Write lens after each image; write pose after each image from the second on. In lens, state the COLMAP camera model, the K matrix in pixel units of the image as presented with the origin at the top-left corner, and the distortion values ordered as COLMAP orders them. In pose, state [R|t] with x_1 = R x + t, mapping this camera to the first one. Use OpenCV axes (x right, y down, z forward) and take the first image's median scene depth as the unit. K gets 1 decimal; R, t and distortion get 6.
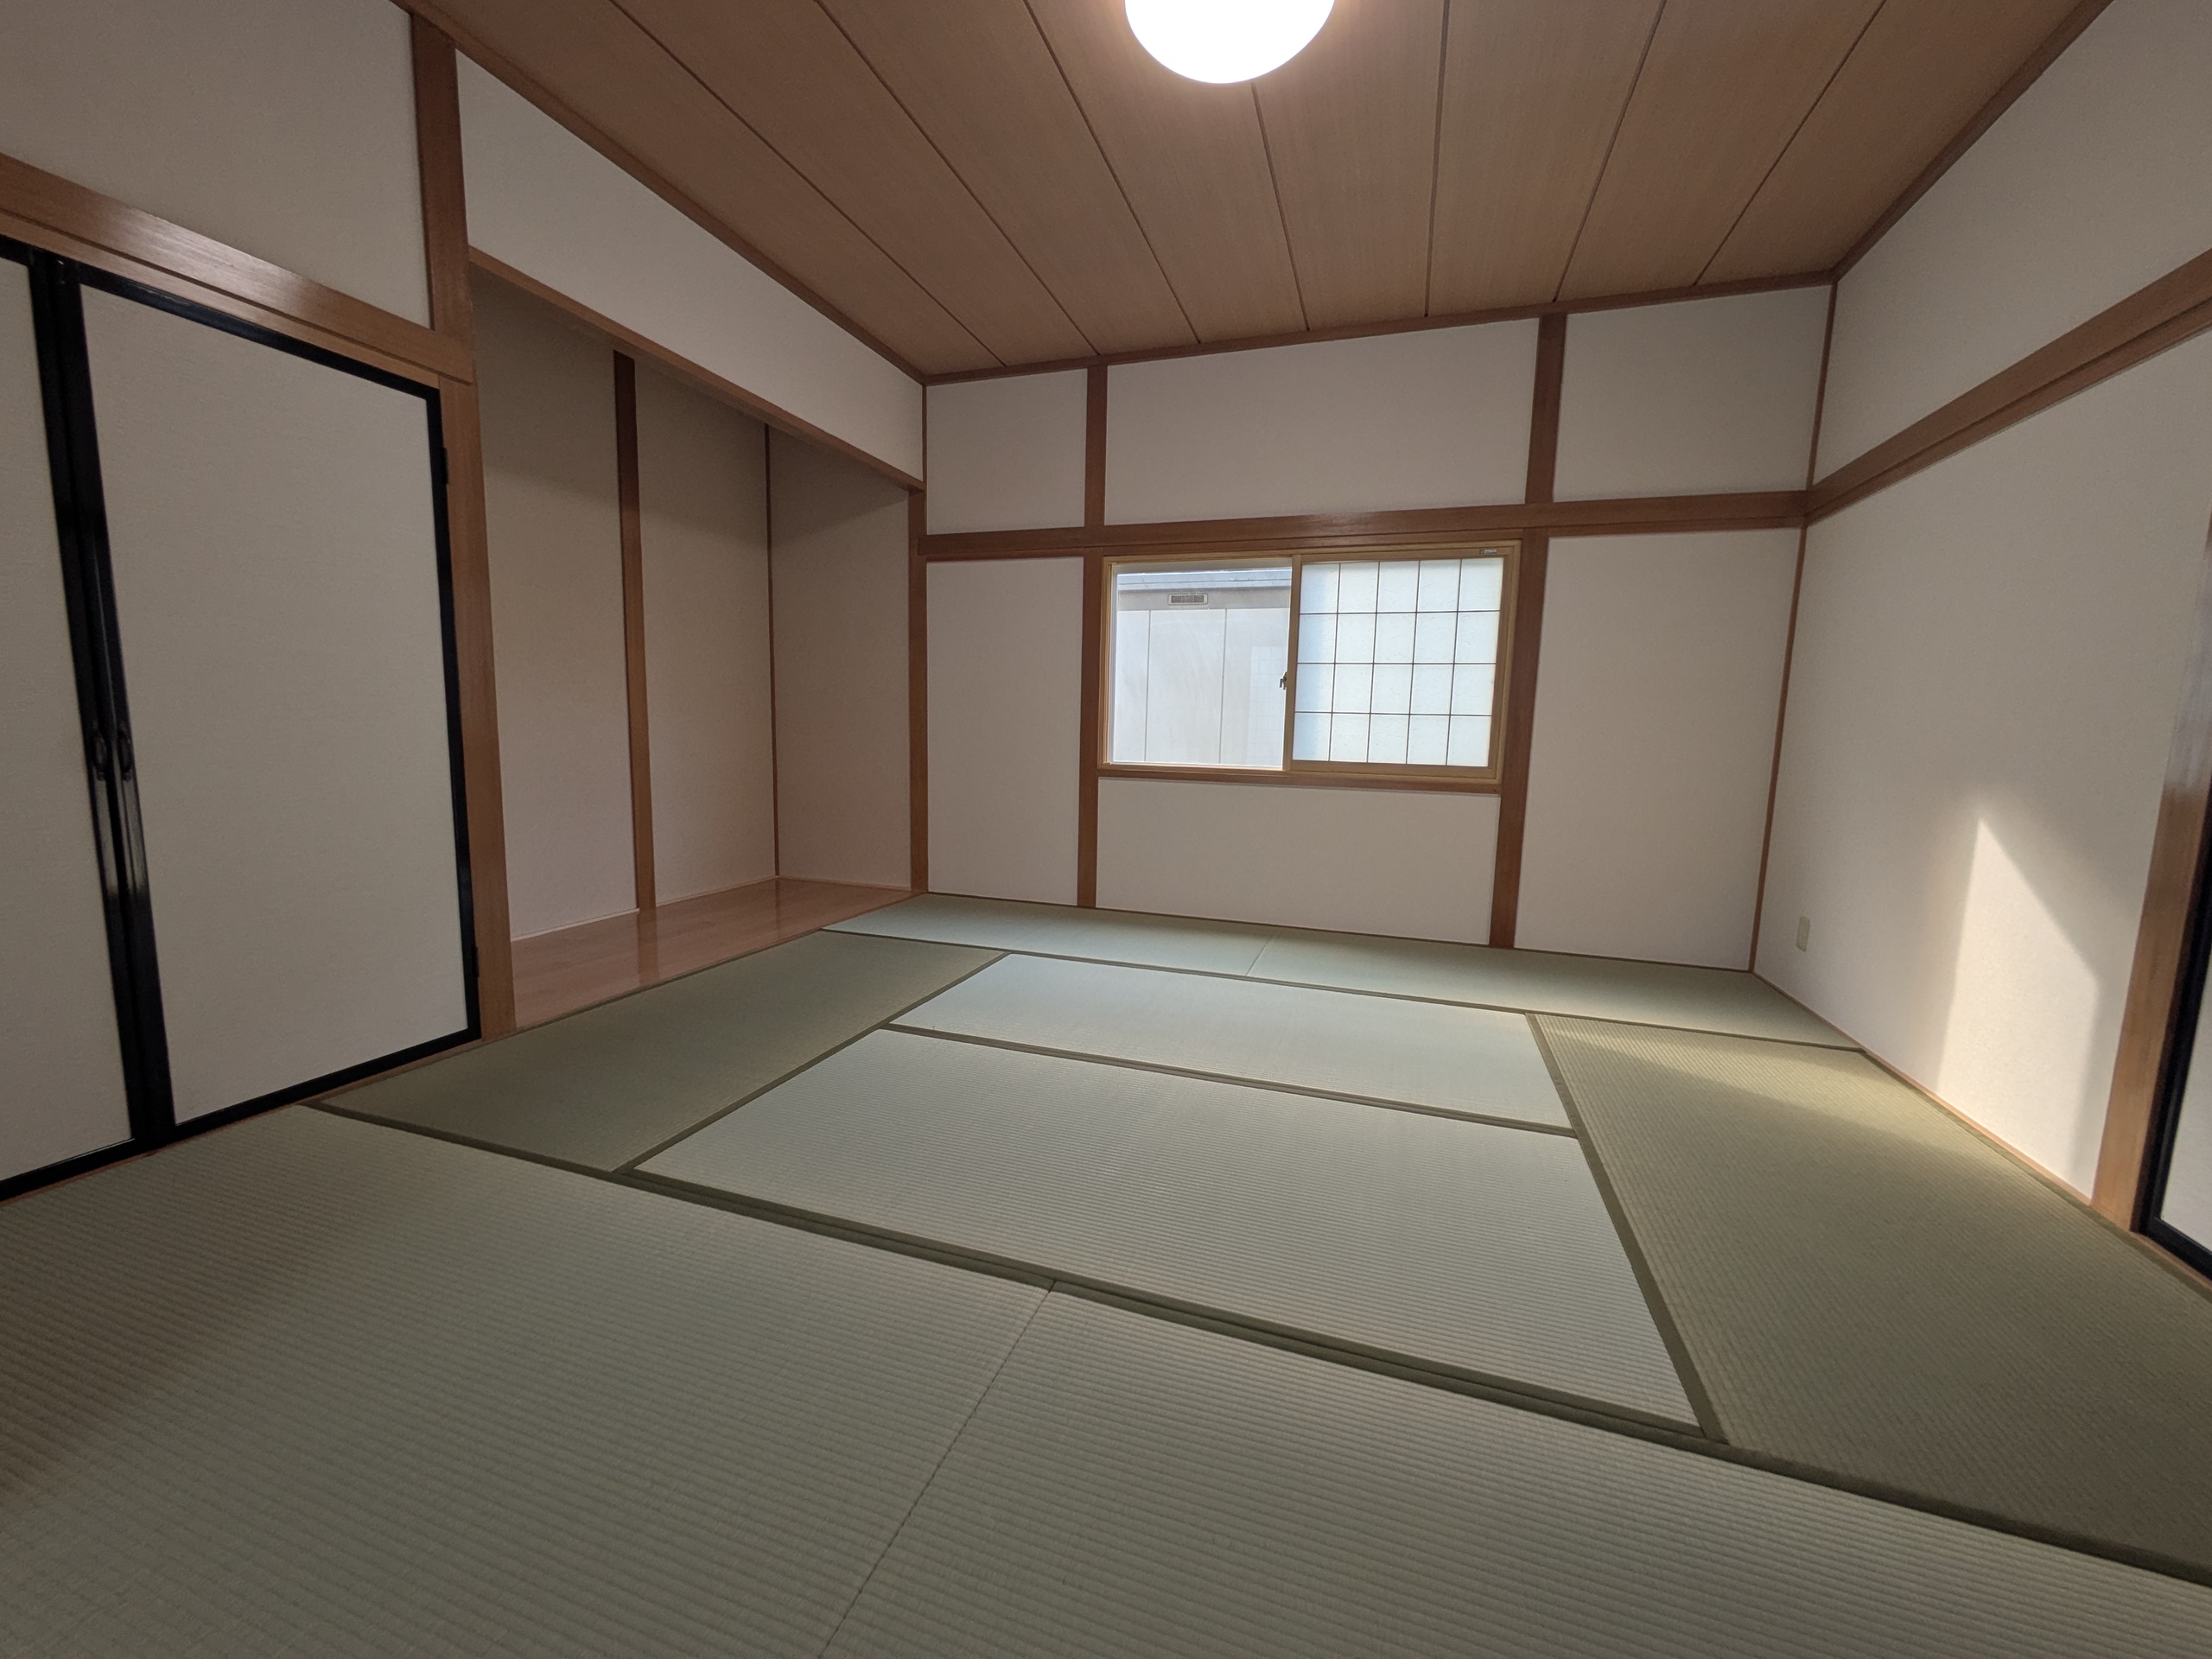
lens RADIAL K [[869.4, 0, 1105.2], [0, 869.4, 824.7], [0, 0, 1]] dist [0.005292, 0.000708]
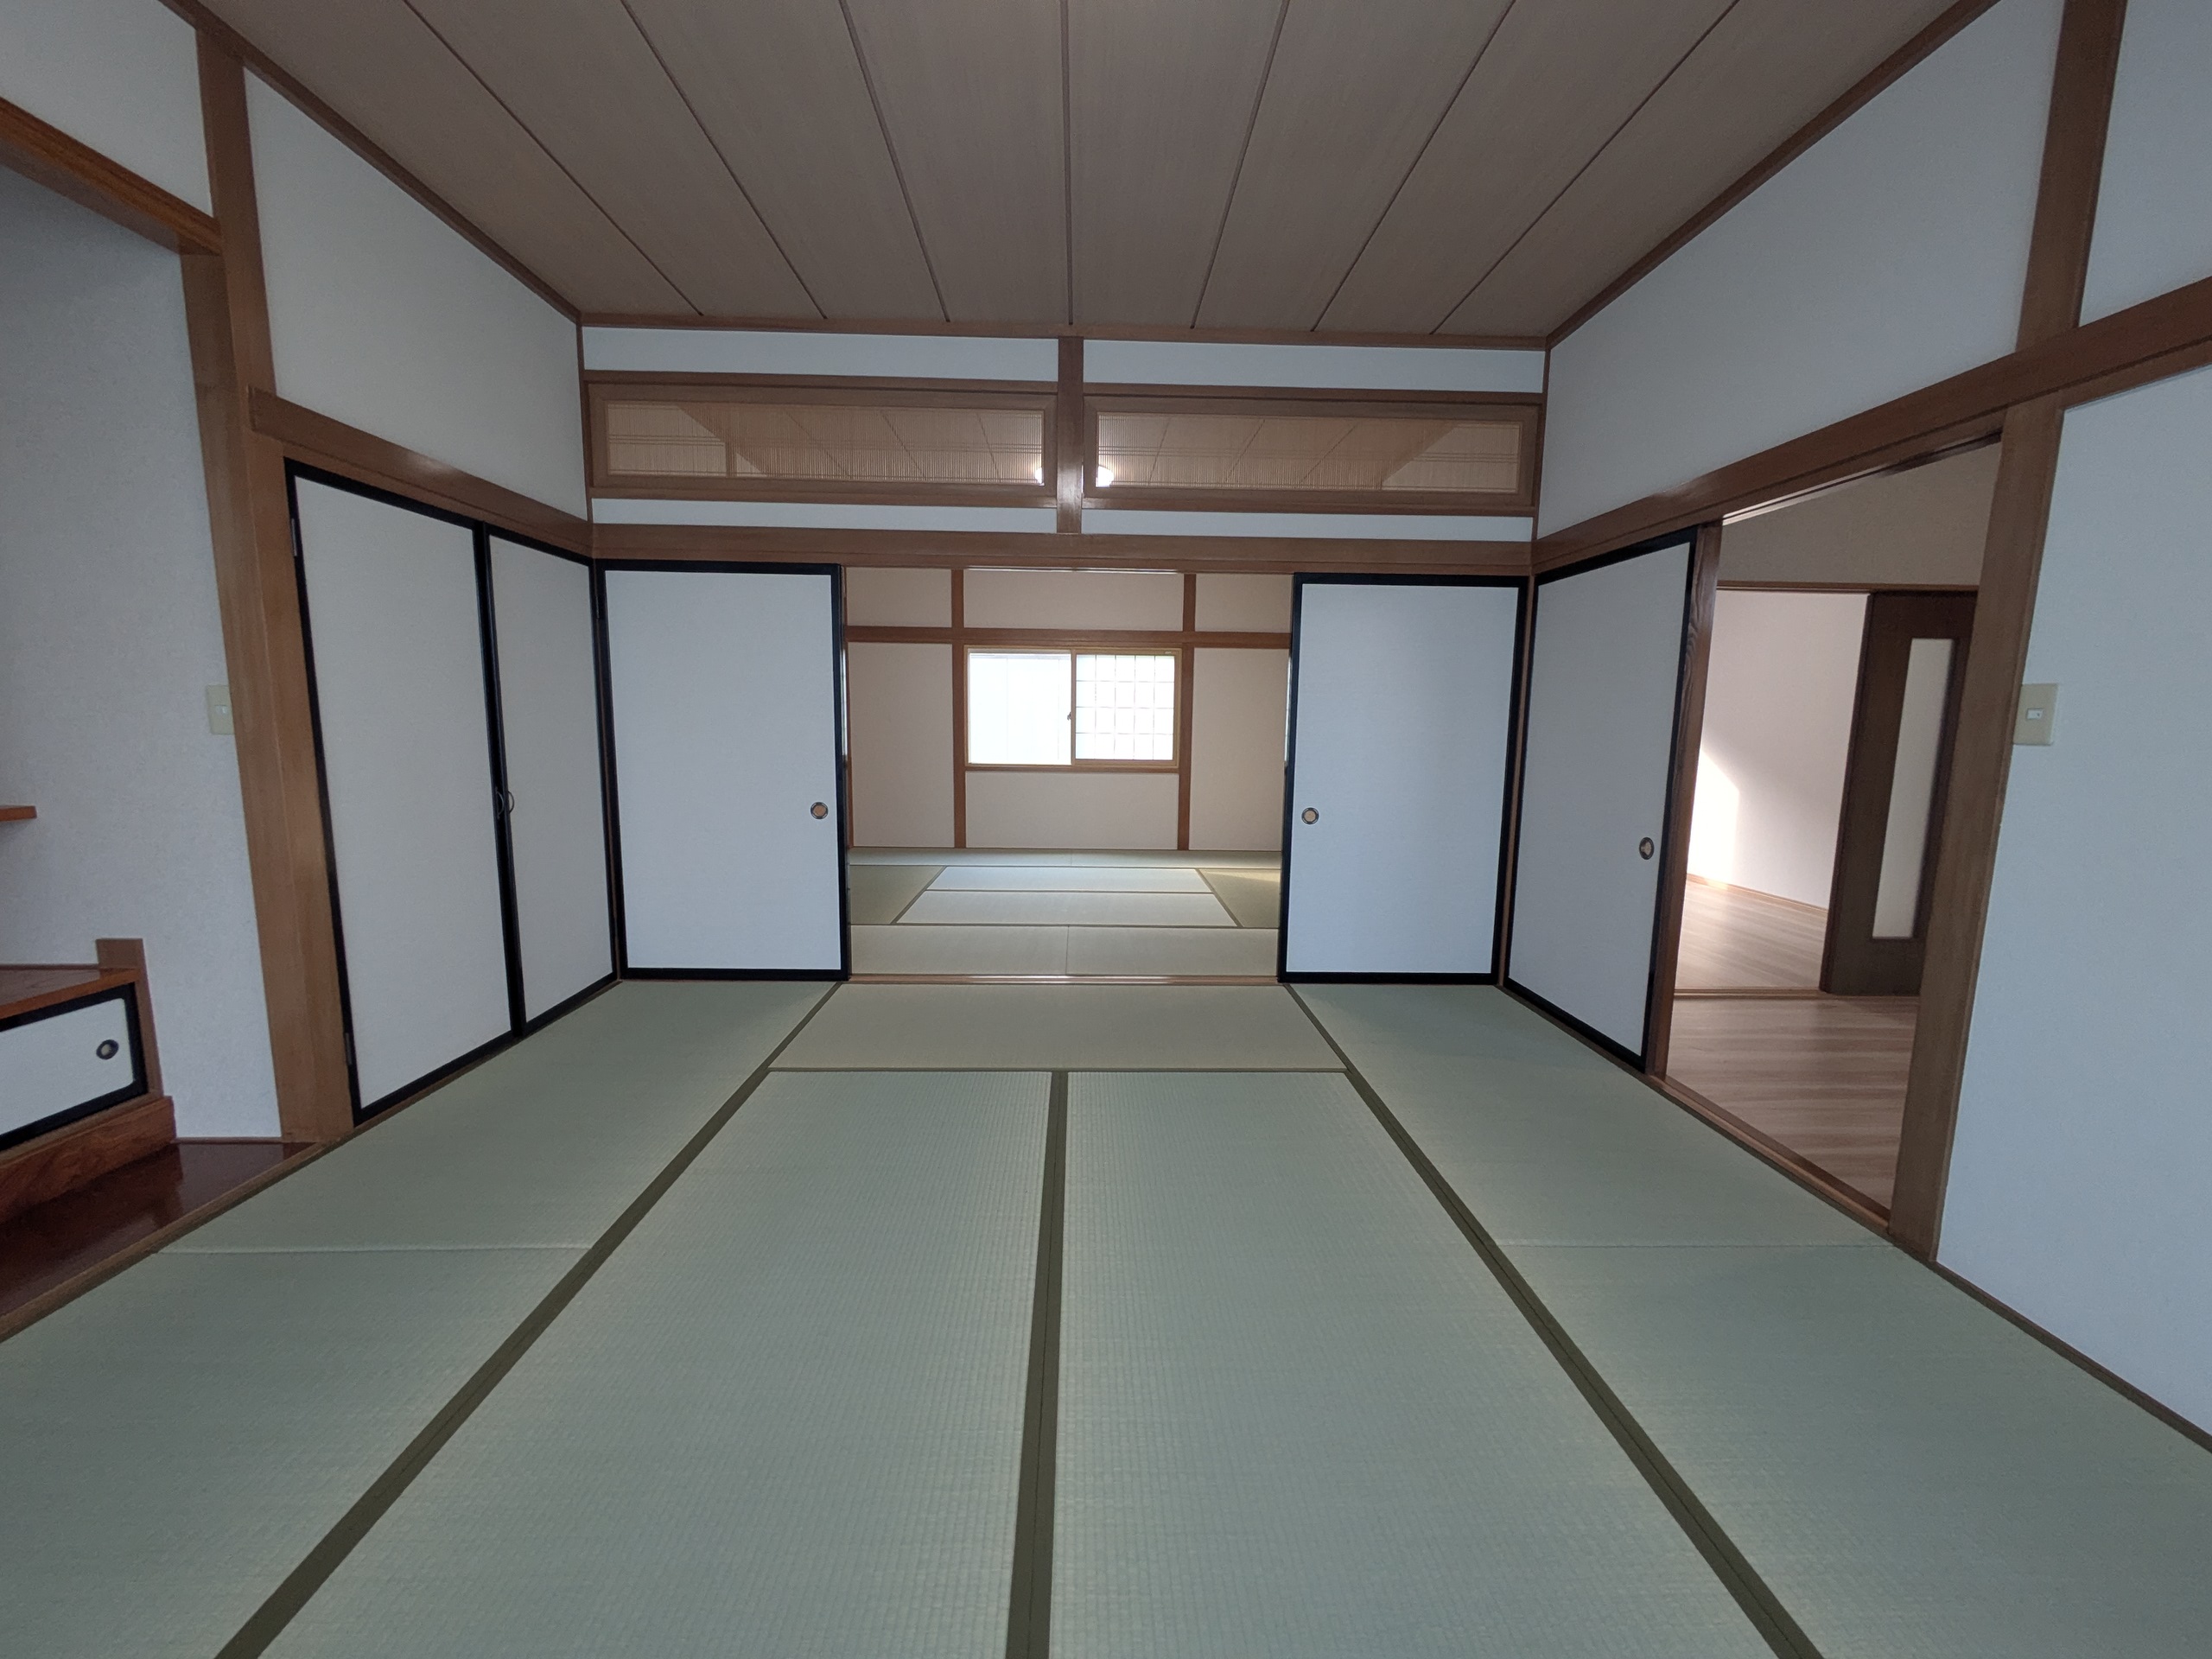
lens RADIAL K [[869.4, 0, 1100.7], [0, 869.4, 829.9], [0, 0, 1]] dist [0.005292, 0.000708]
pose [[0.942316, -0.053287, 0.330455, -0.356222], [0.050923, 0.998577, 0.015816, 0.050575], [-0.330827, 0.001924, 0.943689, -0.768903]]
